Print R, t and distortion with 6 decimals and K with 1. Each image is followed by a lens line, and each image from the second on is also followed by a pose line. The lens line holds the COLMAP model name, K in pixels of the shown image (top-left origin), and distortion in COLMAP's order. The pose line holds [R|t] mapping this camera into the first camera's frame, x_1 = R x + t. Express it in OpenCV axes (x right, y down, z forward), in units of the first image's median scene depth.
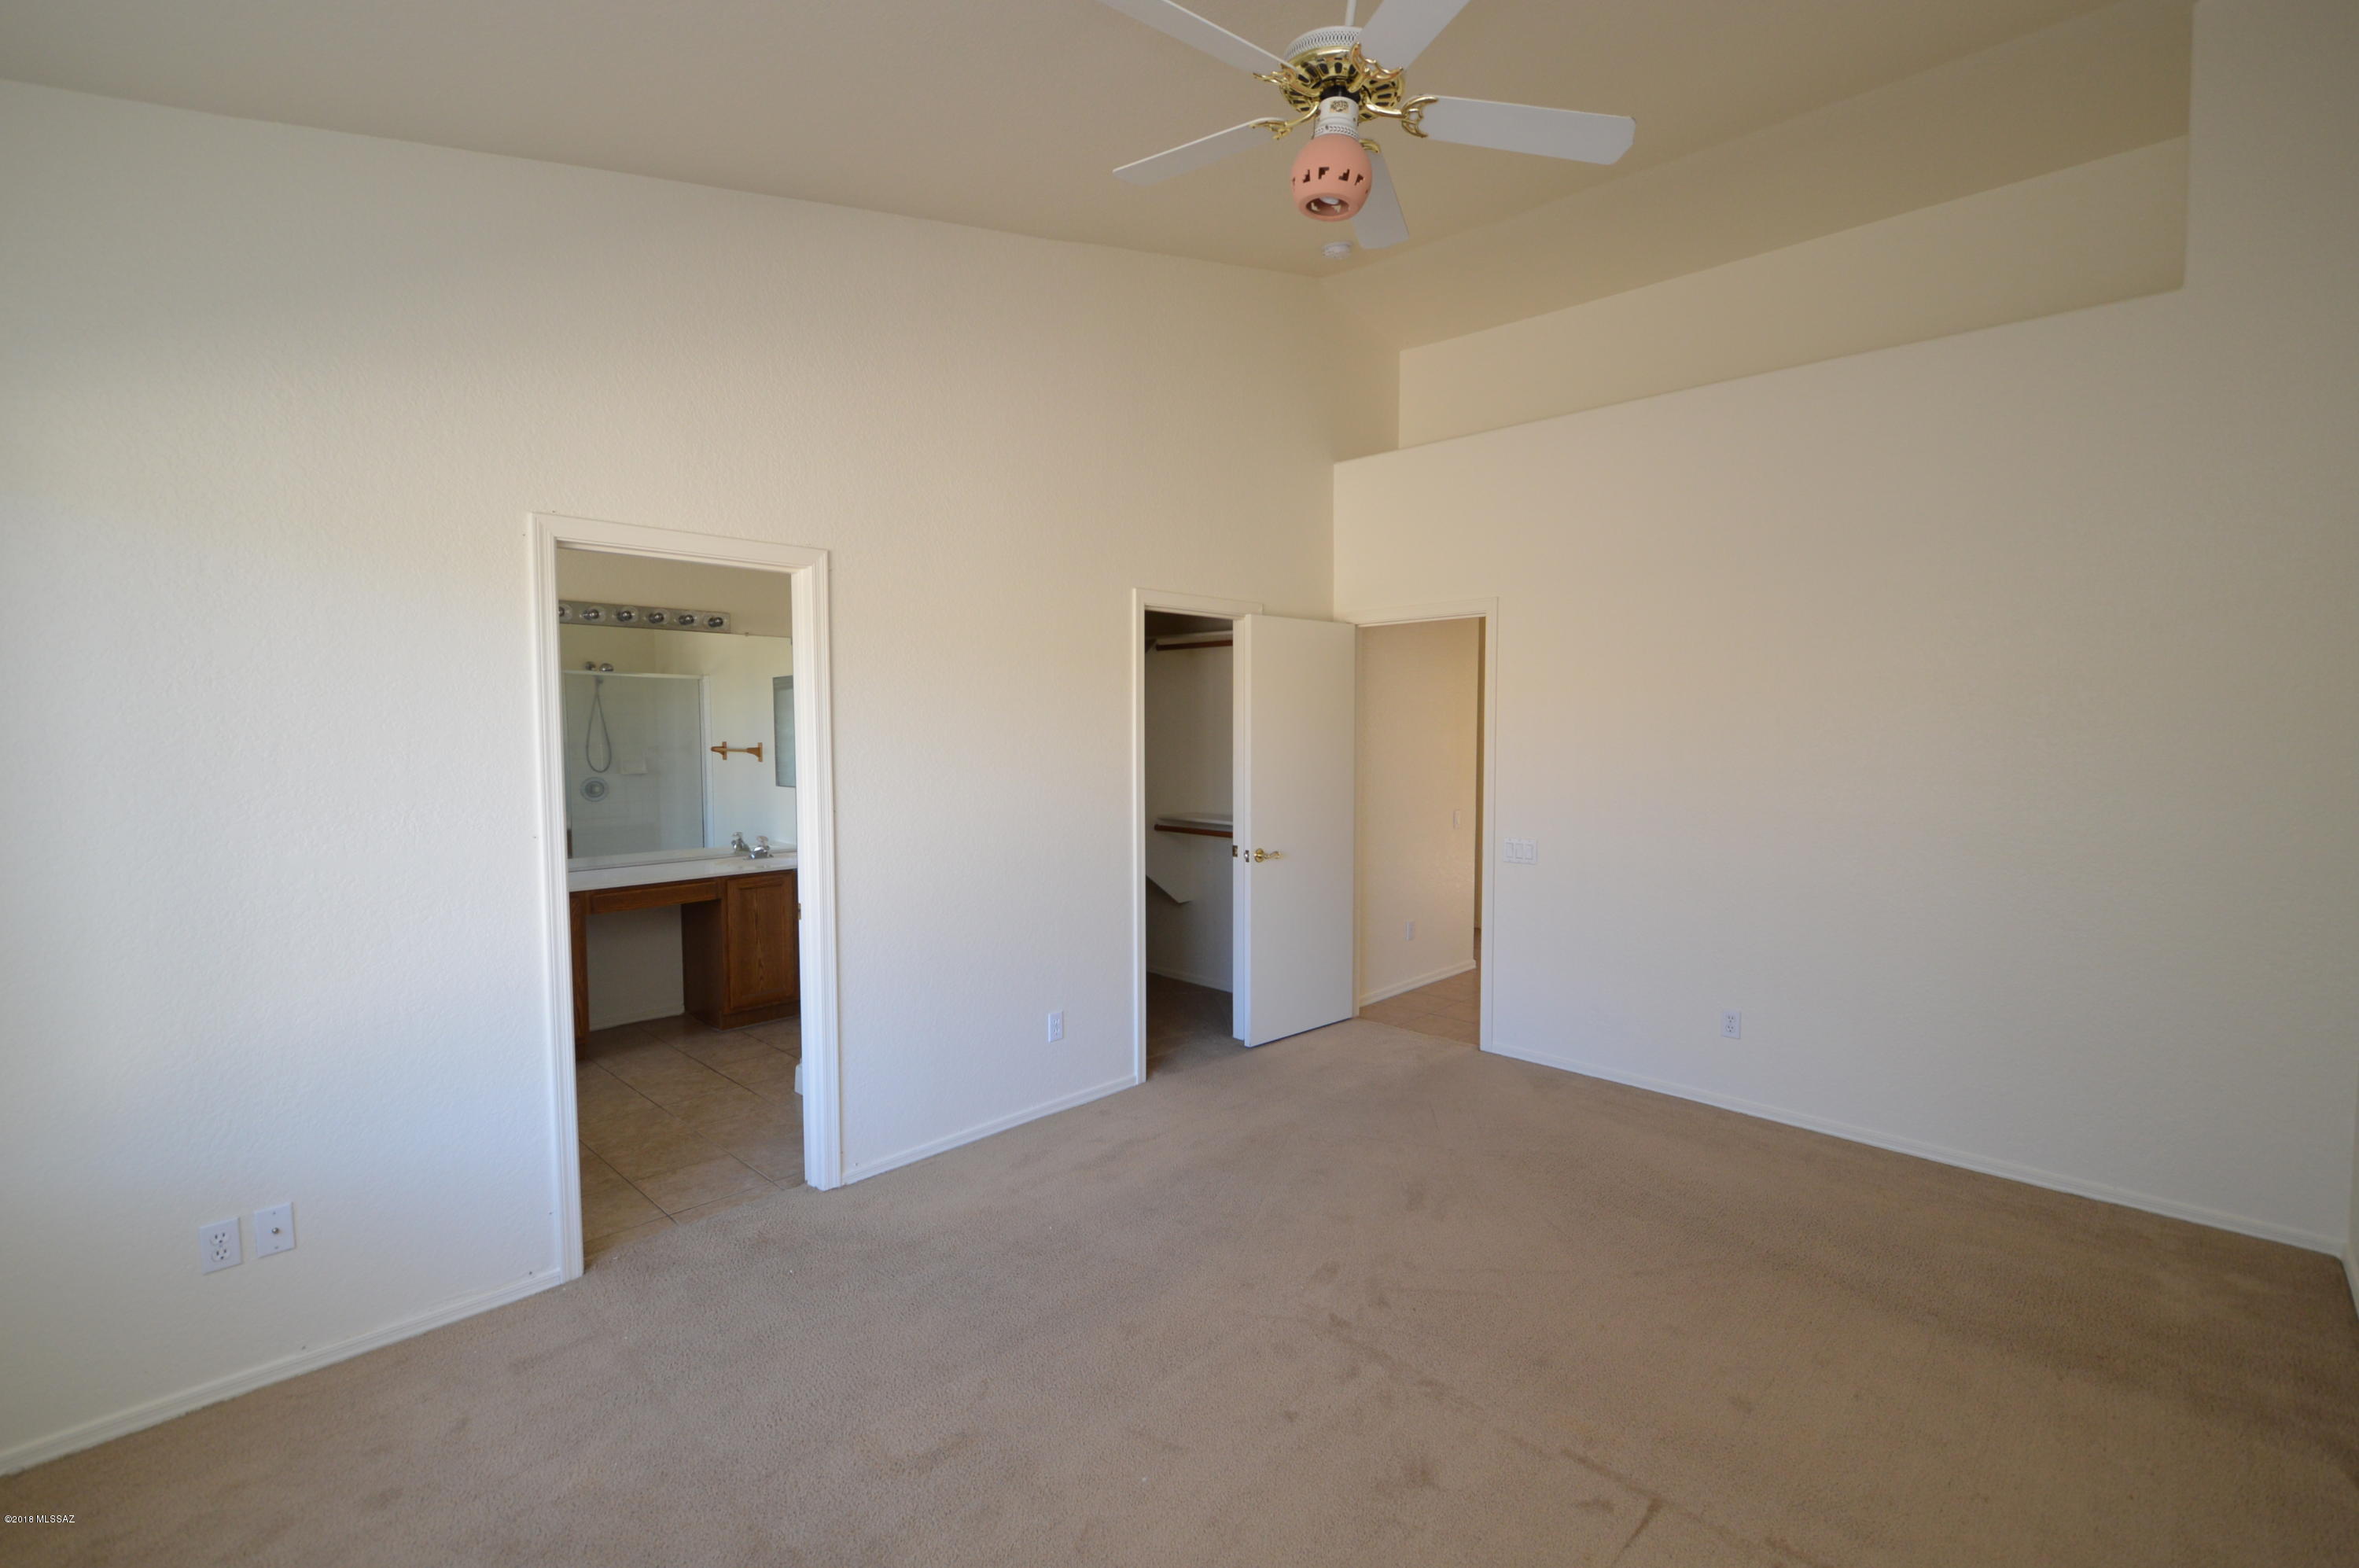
lens RADIAL K [[1036.1, 0, 1187.9], [0, 1036.1, 776.4], [0, 0, 1]] dist [-0.004923, -0.001434]
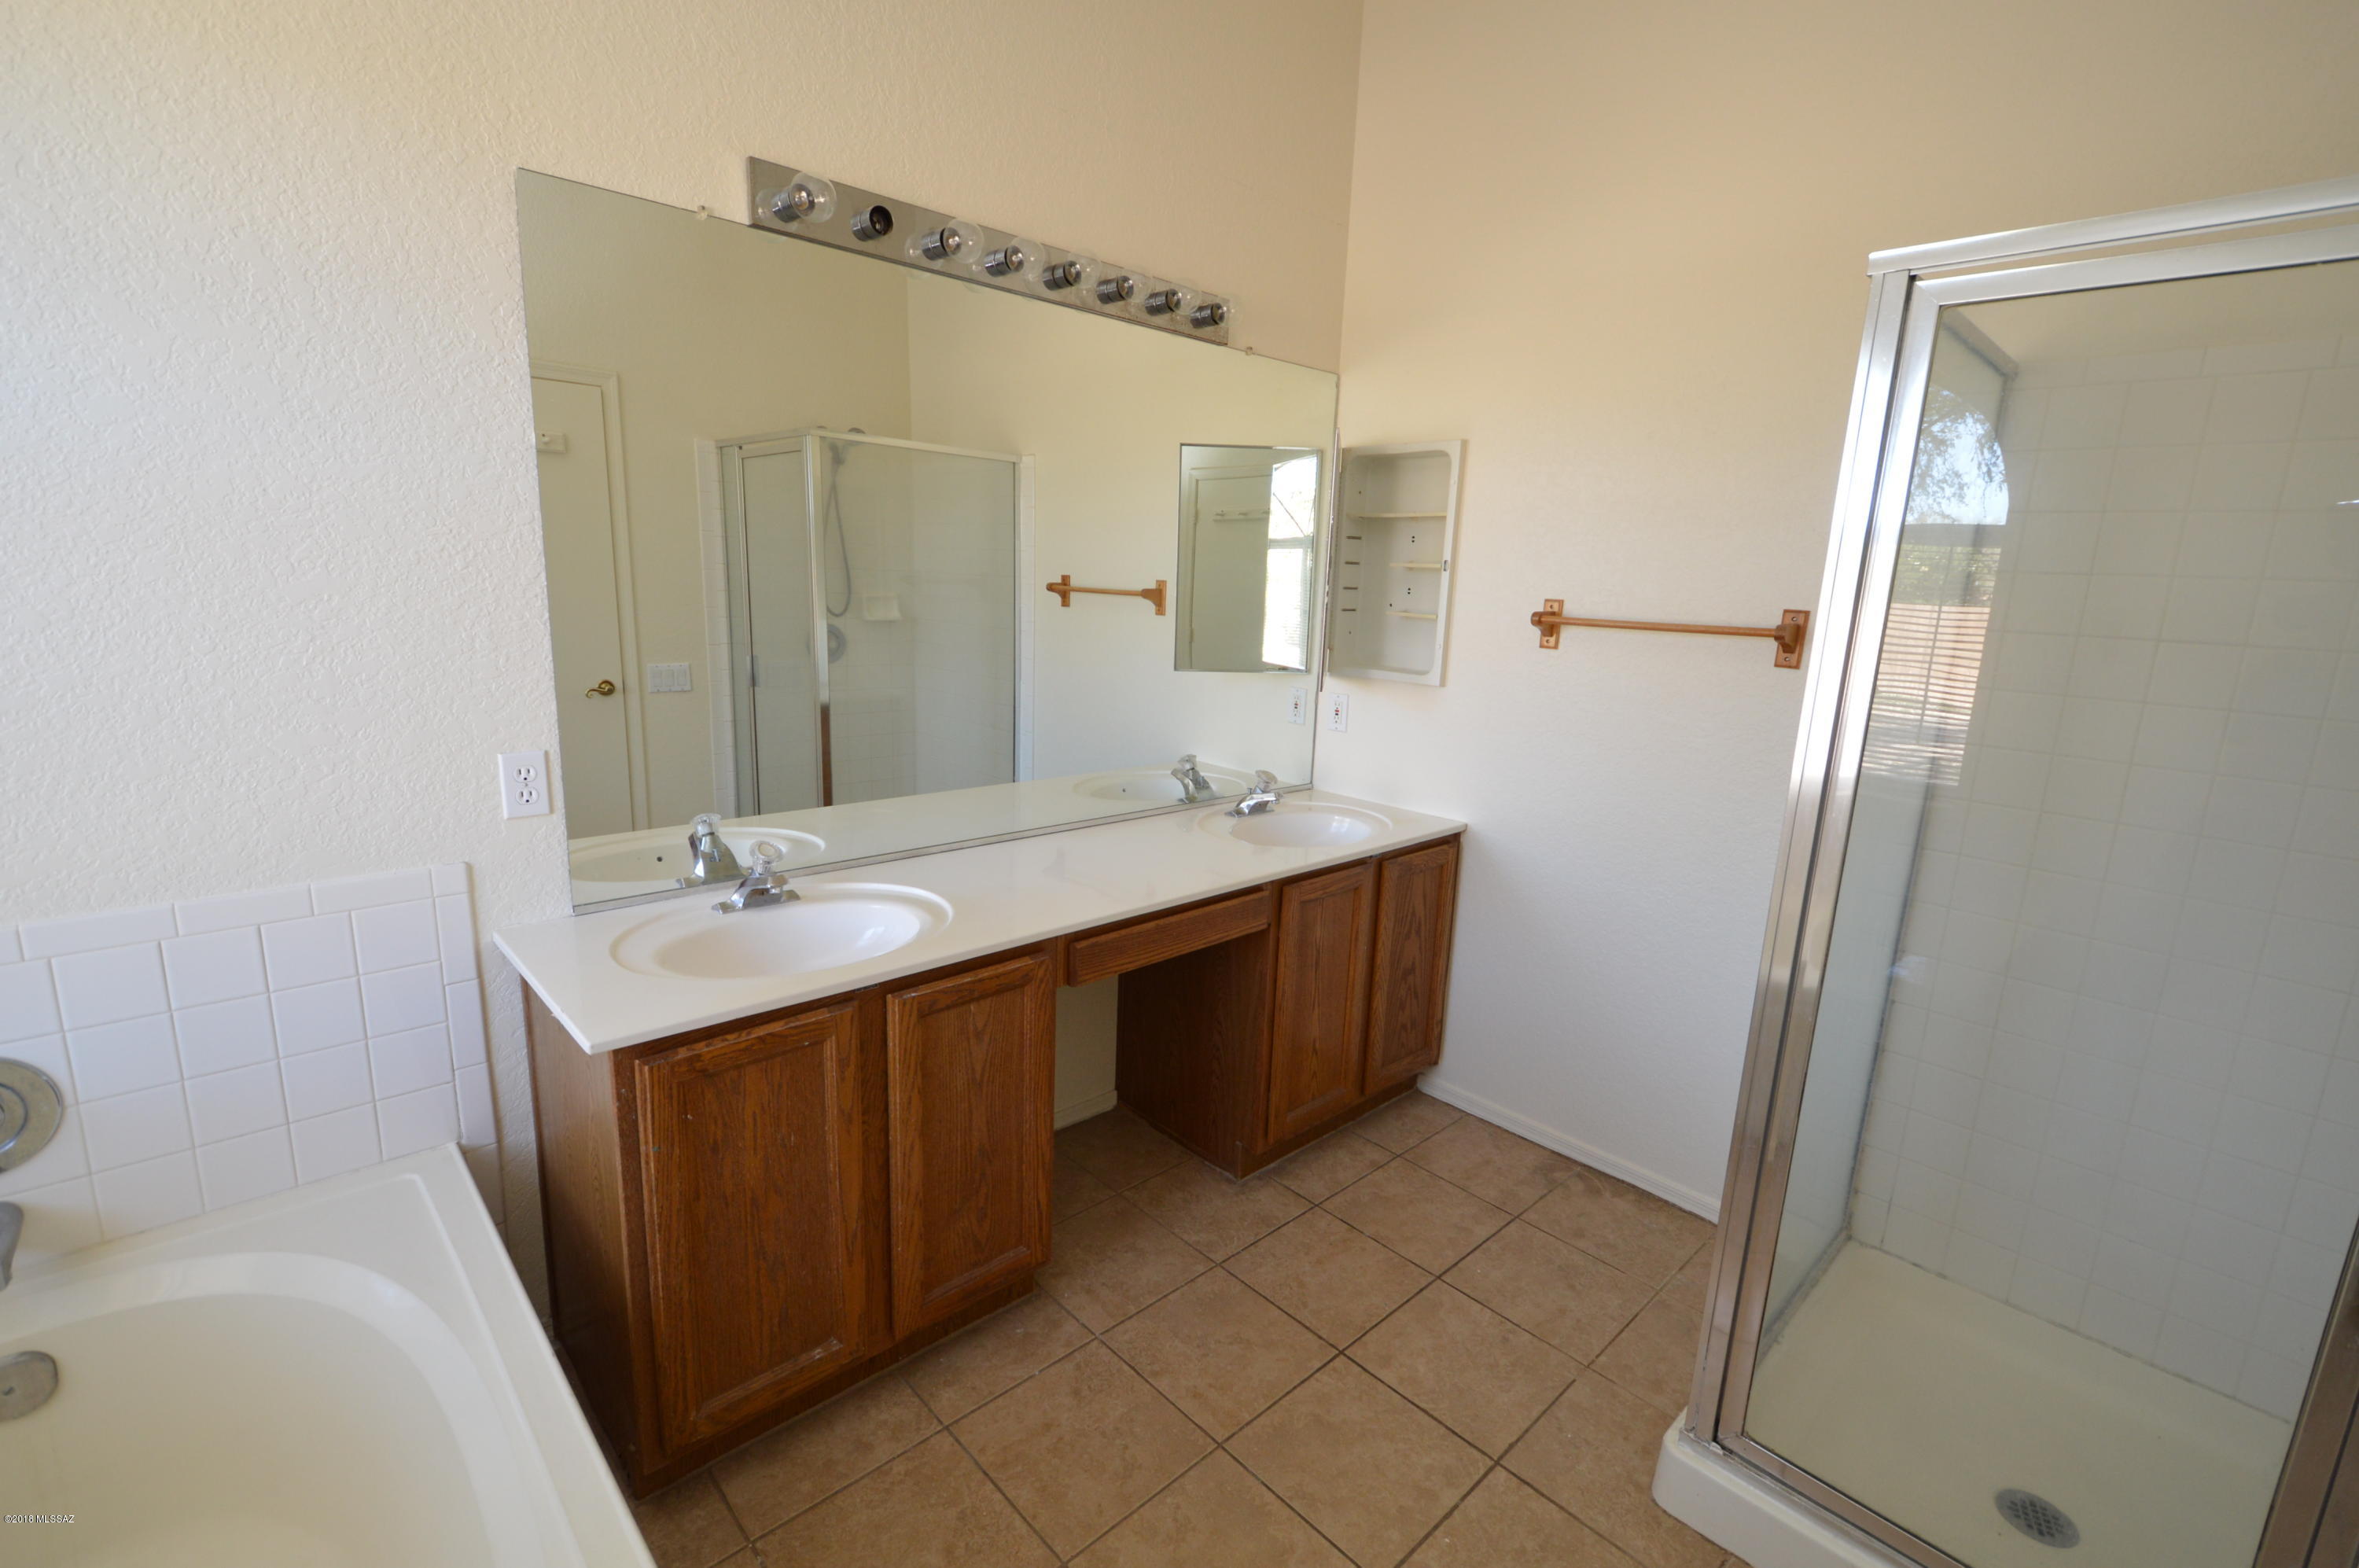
lens RADIAL K [[1036.1, 0, 1183.9], [0, 1036.1, 795.0], [0, 0, 1]] dist [-0.004923, -0.001434]
pose [[0.998845, 0.035006, 0.032901, -0.400729], [-0.040263, 0.983596, 0.175837, -0.017223], [-0.026206, -0.176958, 0.983869, 0.430835]]
